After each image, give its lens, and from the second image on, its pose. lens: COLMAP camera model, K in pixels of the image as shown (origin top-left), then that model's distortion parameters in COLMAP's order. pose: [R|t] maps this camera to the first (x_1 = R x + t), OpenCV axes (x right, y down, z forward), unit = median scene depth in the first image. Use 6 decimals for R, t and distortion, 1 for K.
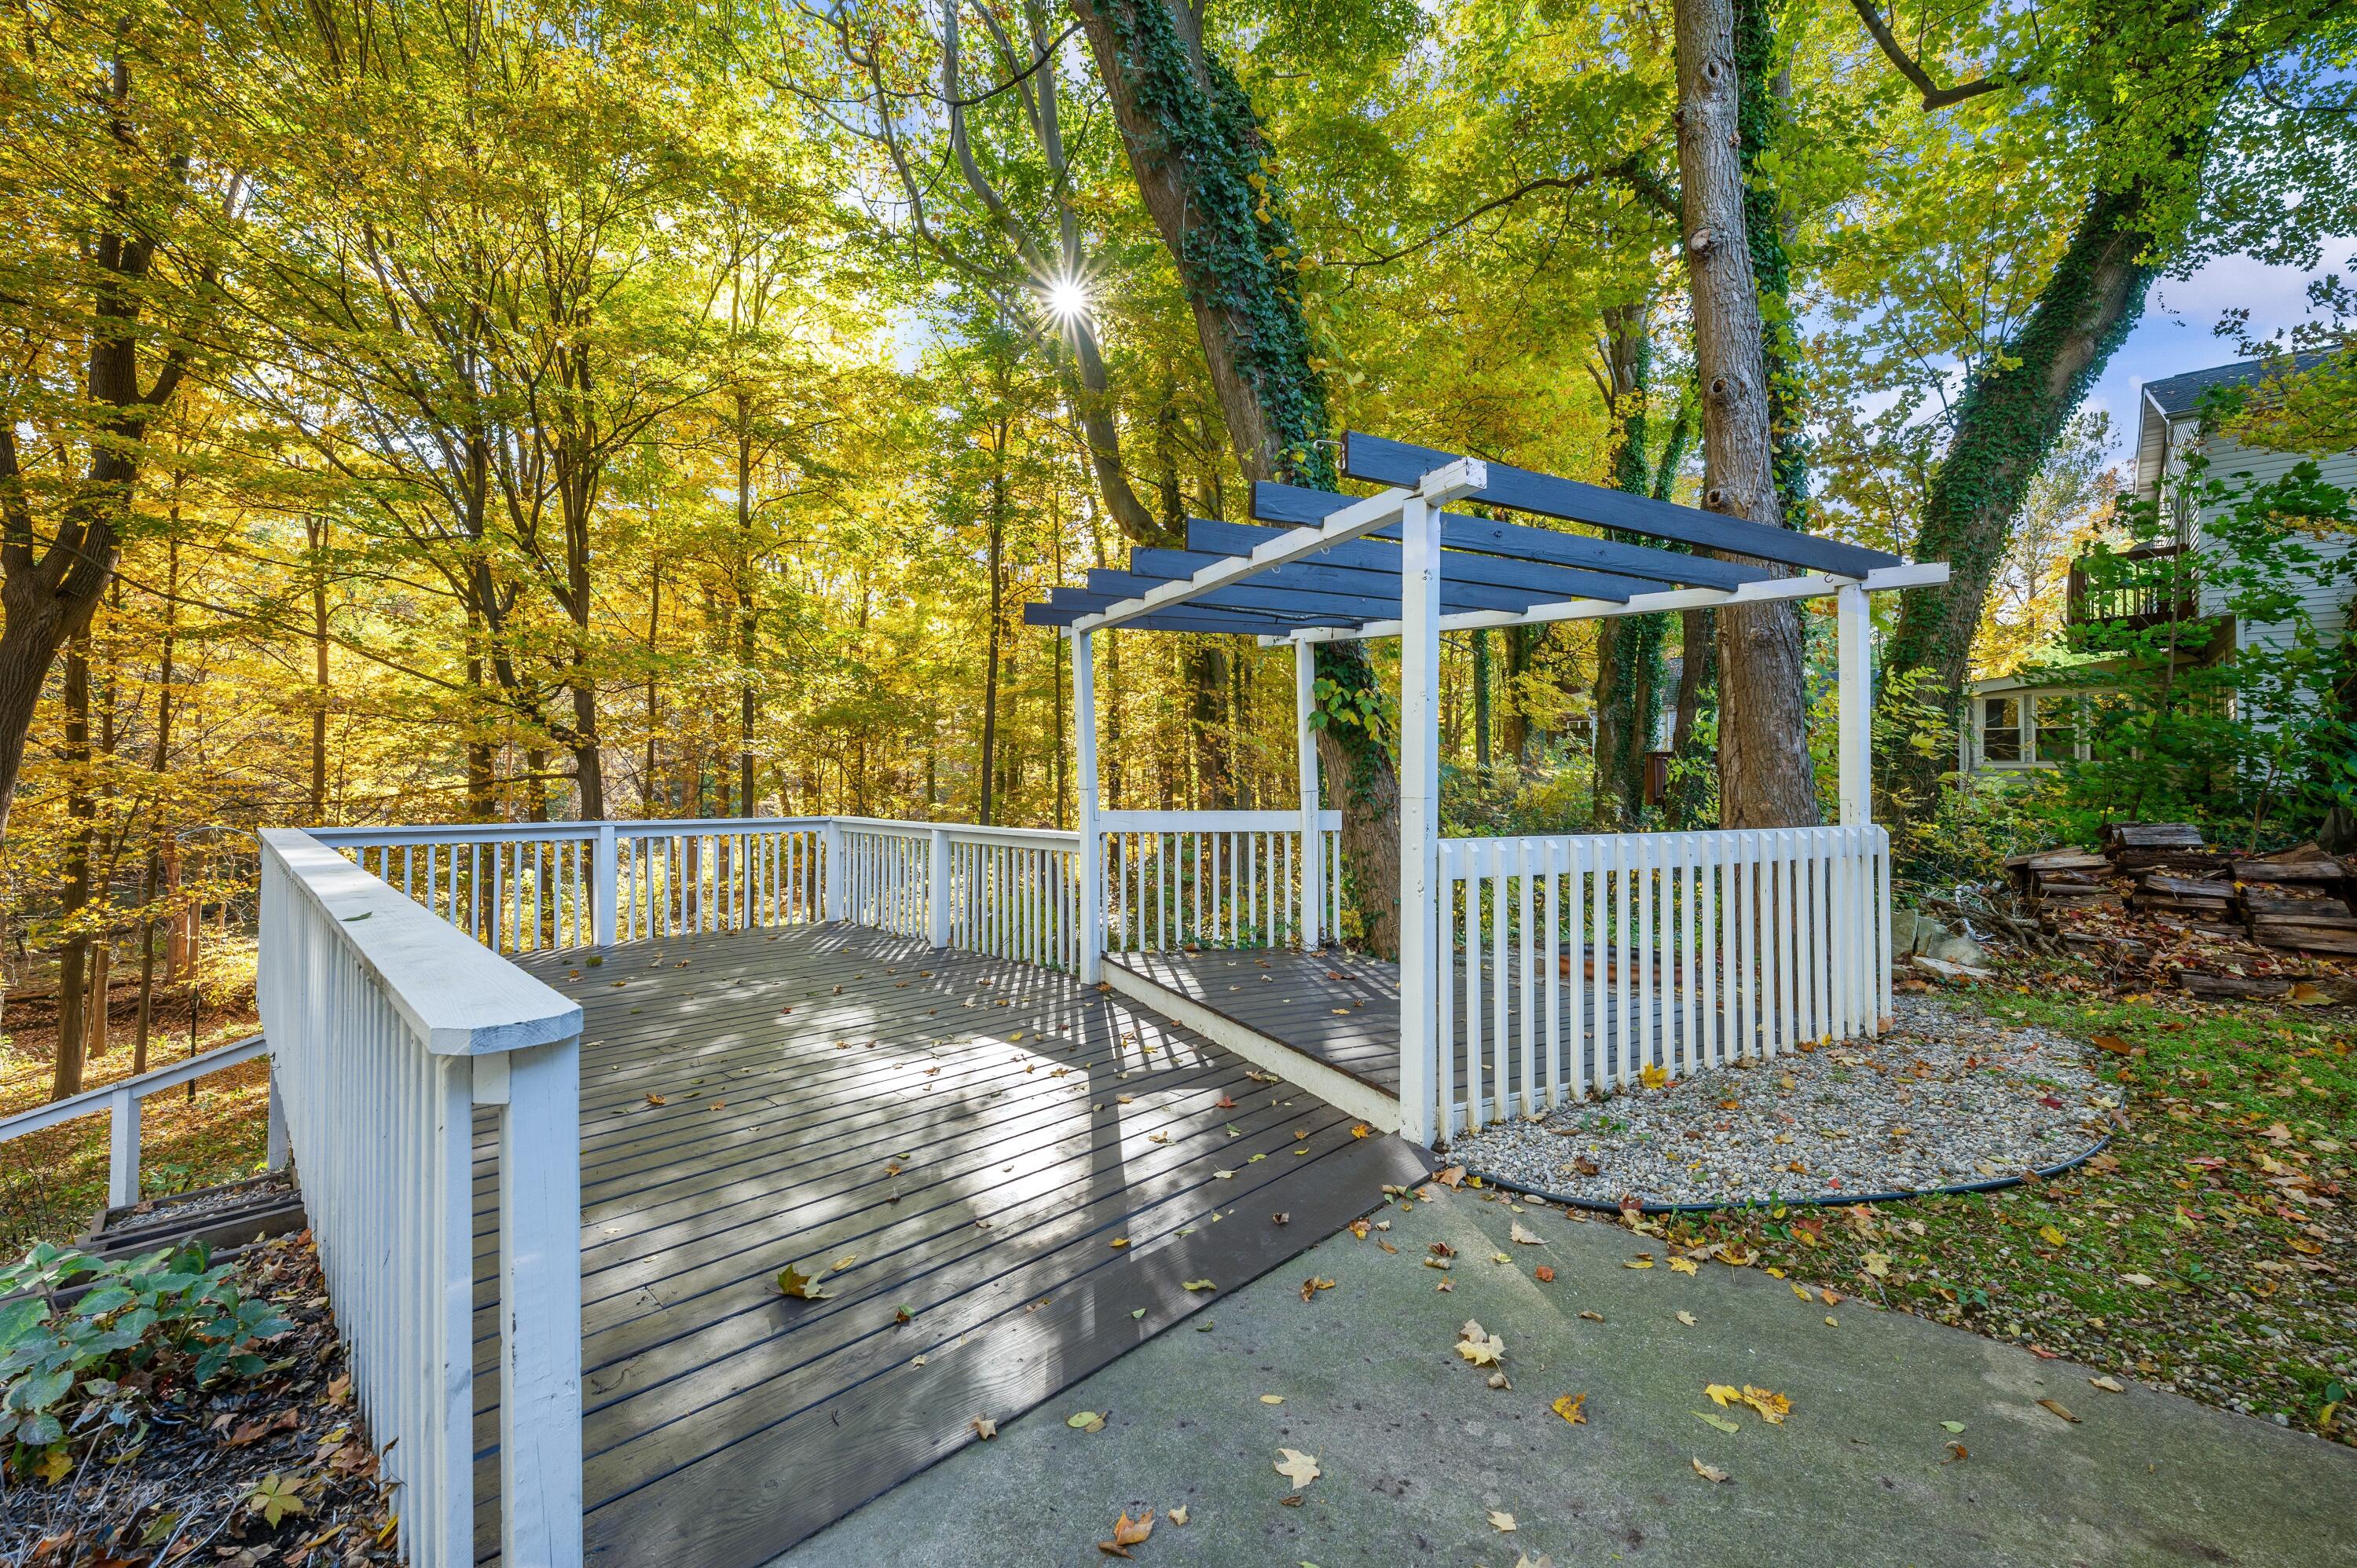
lens RADIAL K [[953.4, 0, 1183.2], [0, 953.4, 777.8], [0, 0, 1]] dist [-0.000841, -0.000081]
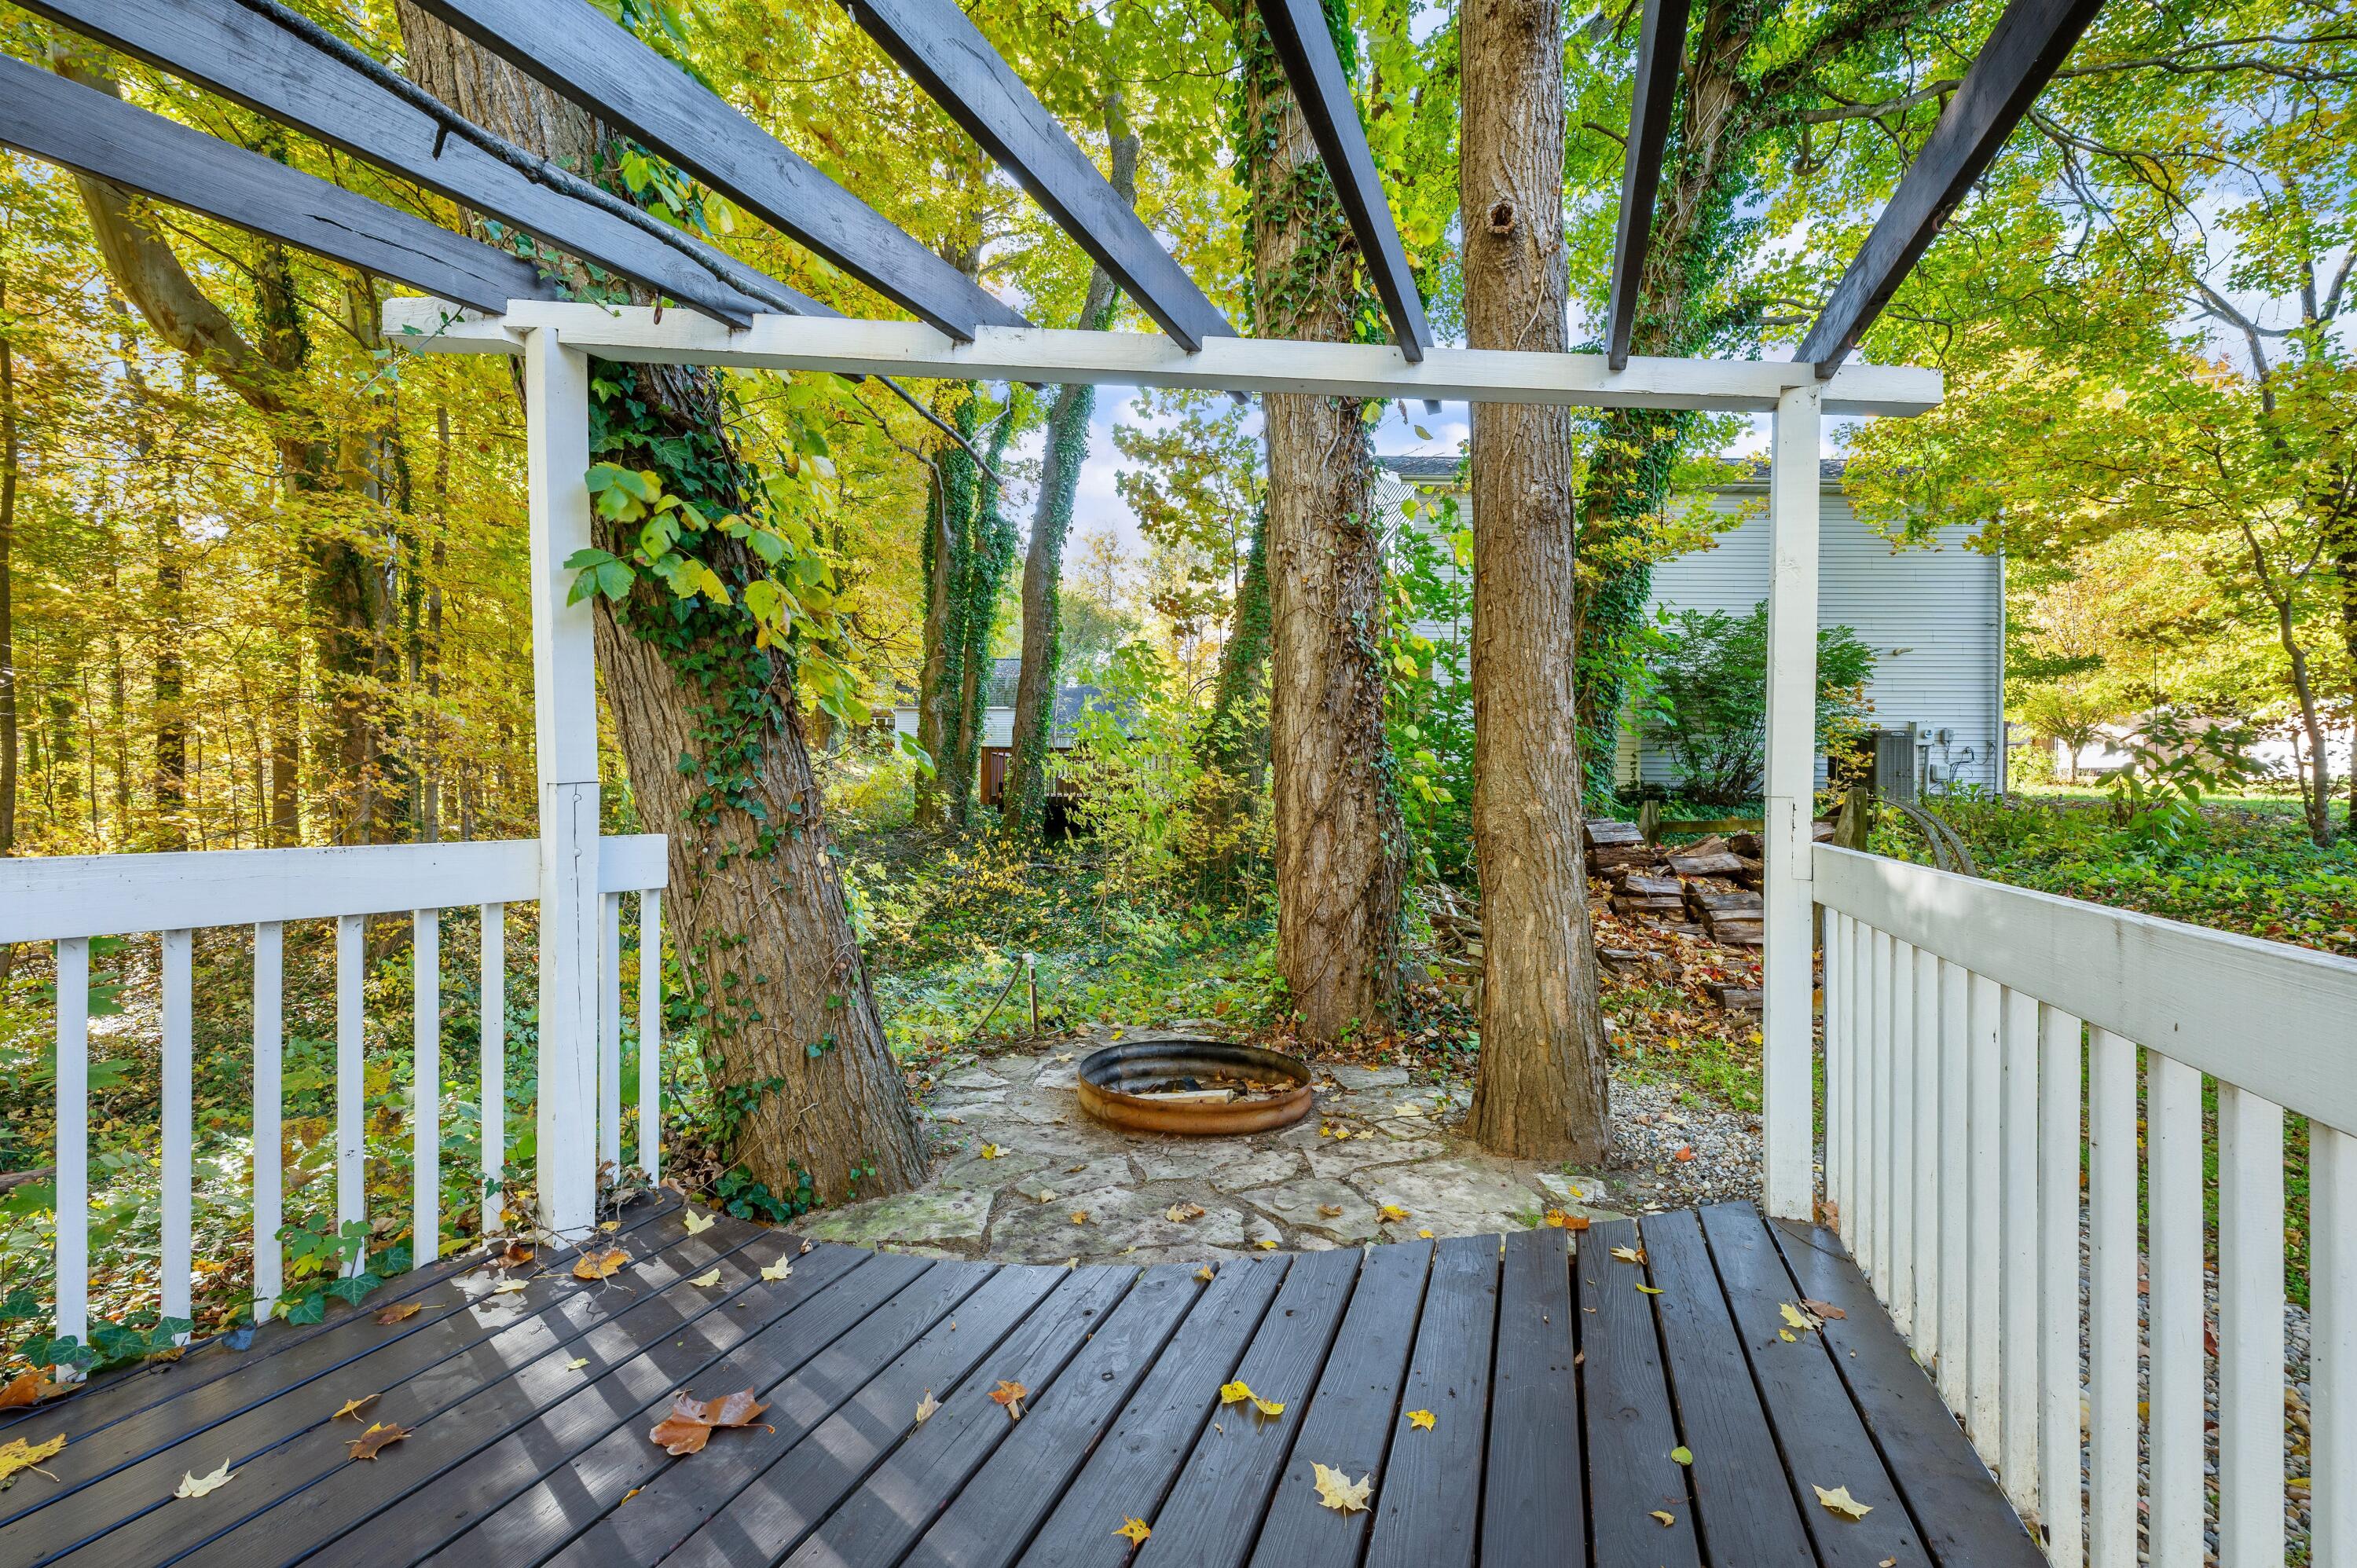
lens RADIAL K [[941.0, 0, 1178.5], [0, 941.0, 784.0], [0, 0, 1]] dist [-0.001278, -0.000273]
pose [[0.747172, 0.001927, 0.664628, 0.069765], [-0.007440, 0.999957, 0.005464, 0.010472], [-0.664589, -0.009027, 0.747155, 0.591750]]
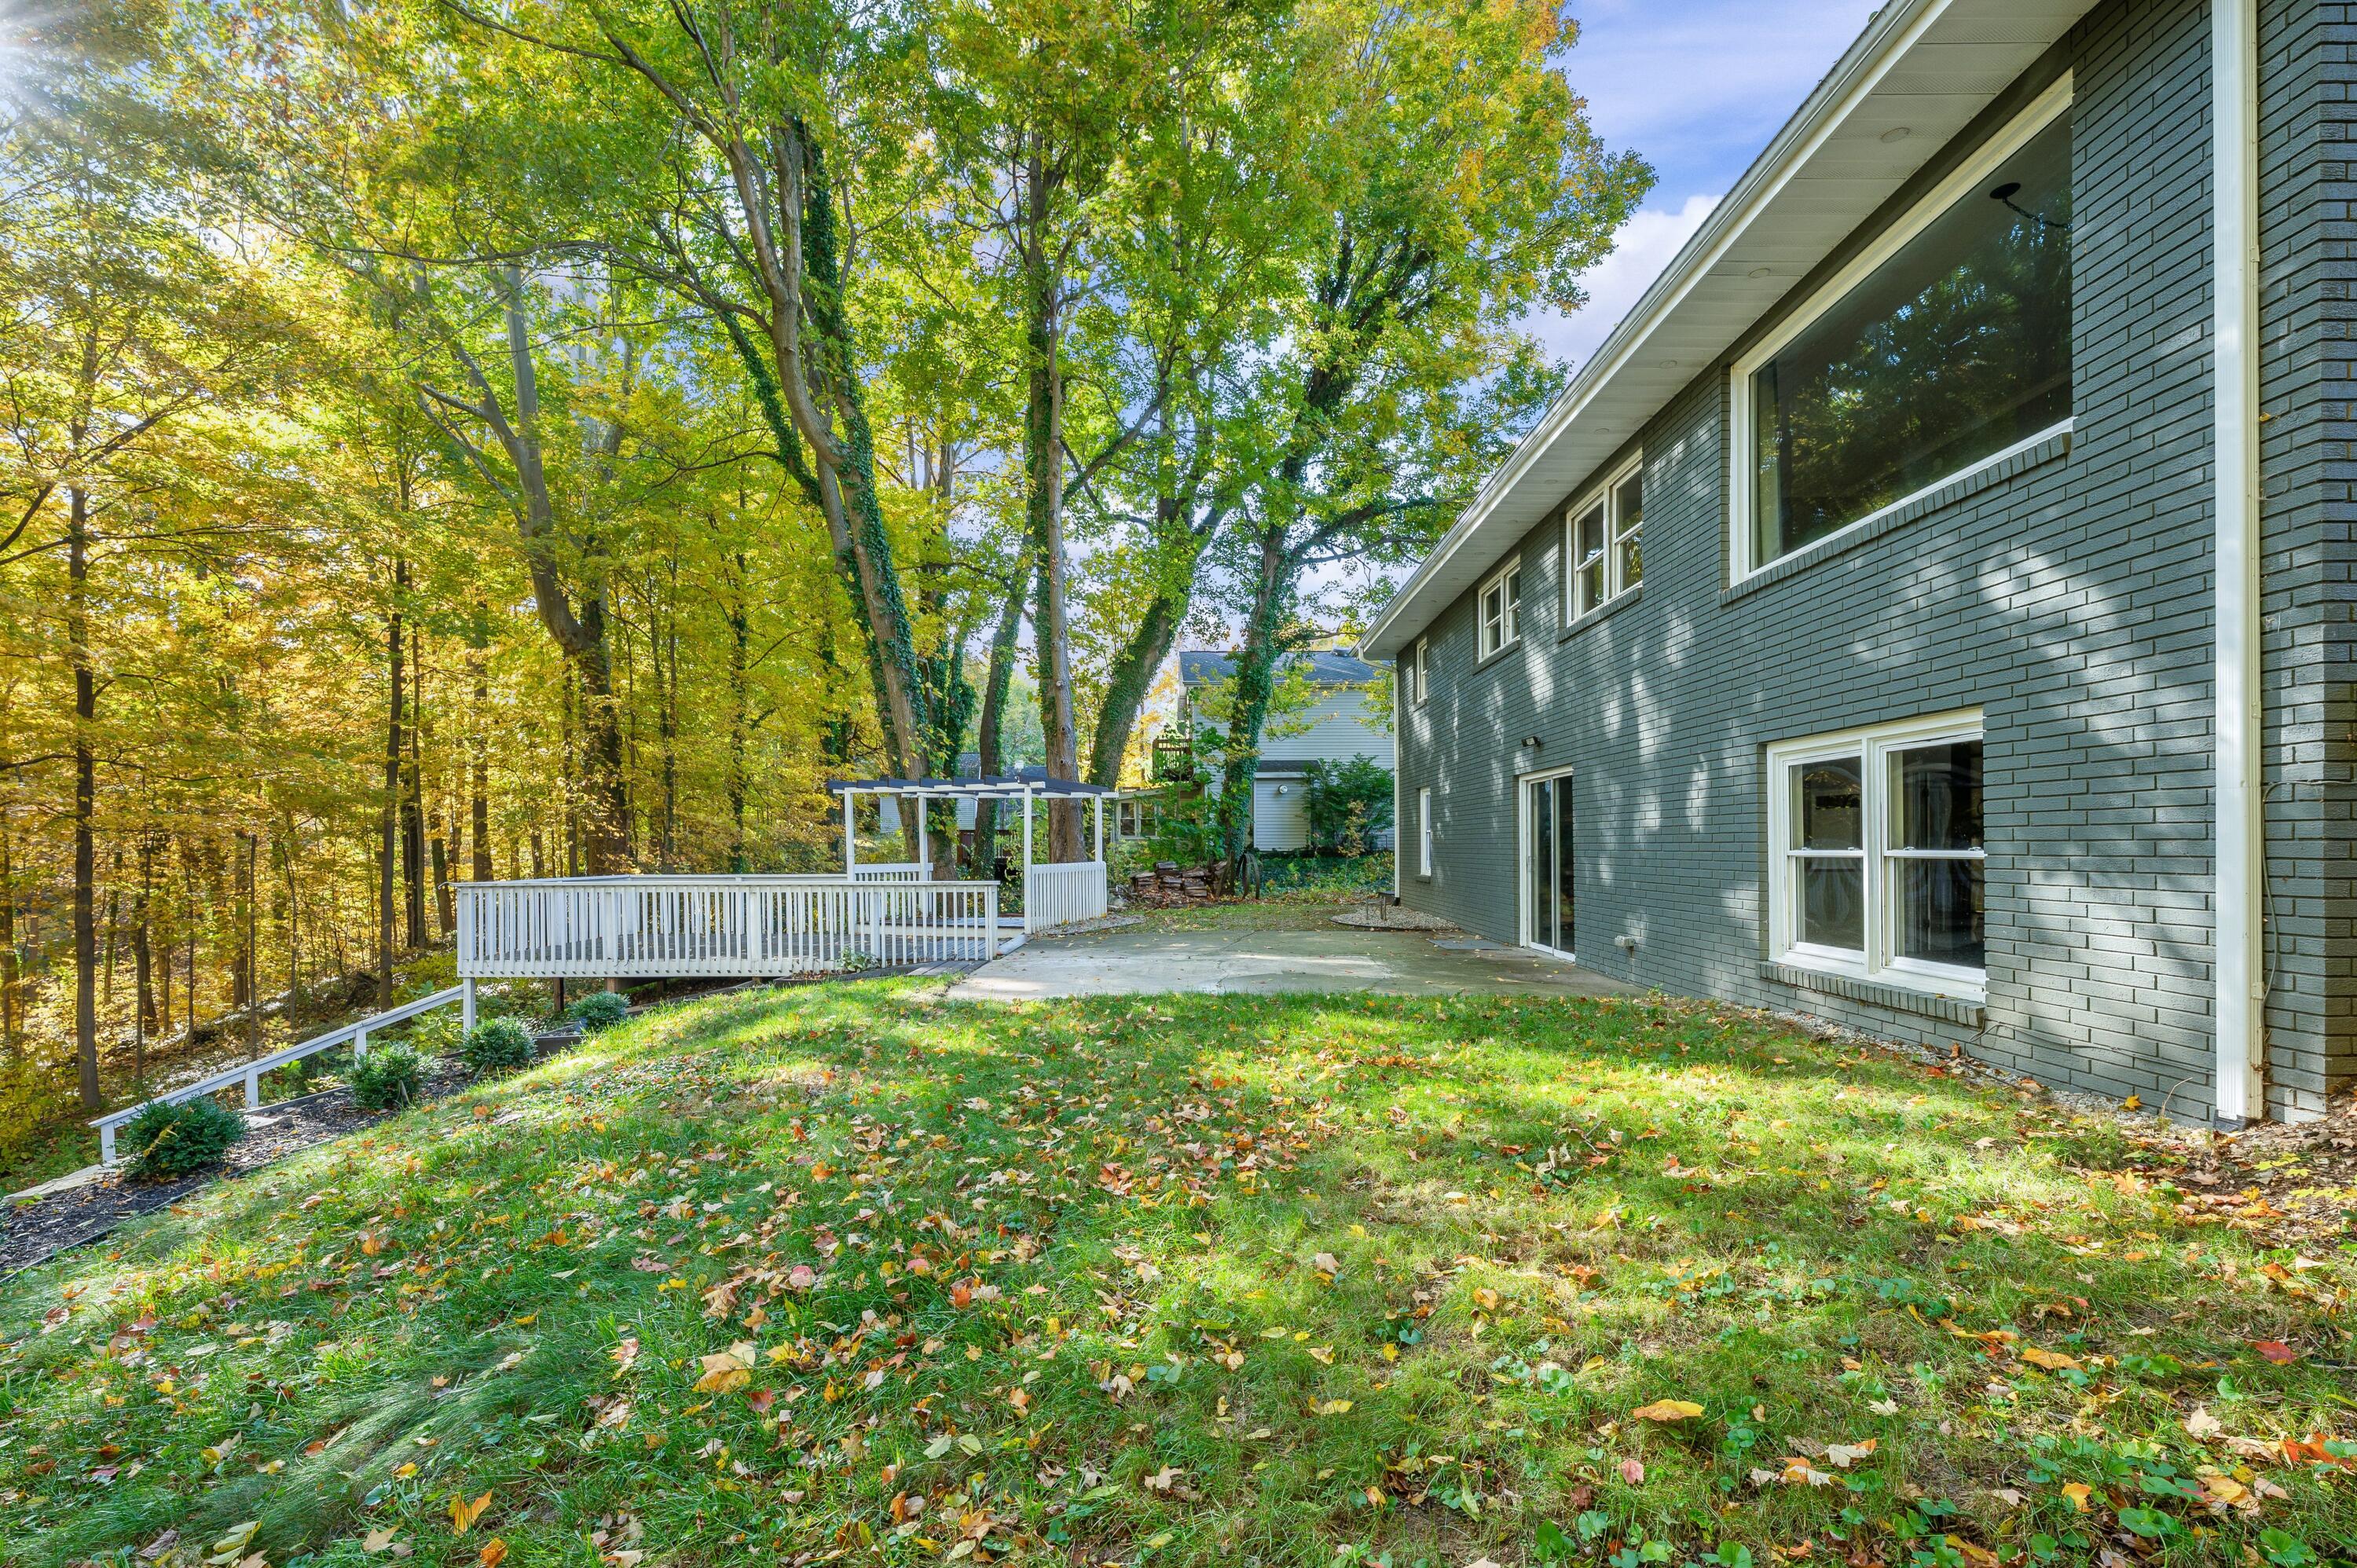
lens RADIAL K [[1011.7, 0, 1178.9], [0, 1011.7, 853.2], [0, 0, 1]] dist [-0.011614, -0.000114]
pose [[0.723512, -0.014711, 0.690155, -1.254614], [0.004814, 0.999856, 0.016266, -0.033544], [-0.690295, -0.008447, 0.723479, -1.447941]]
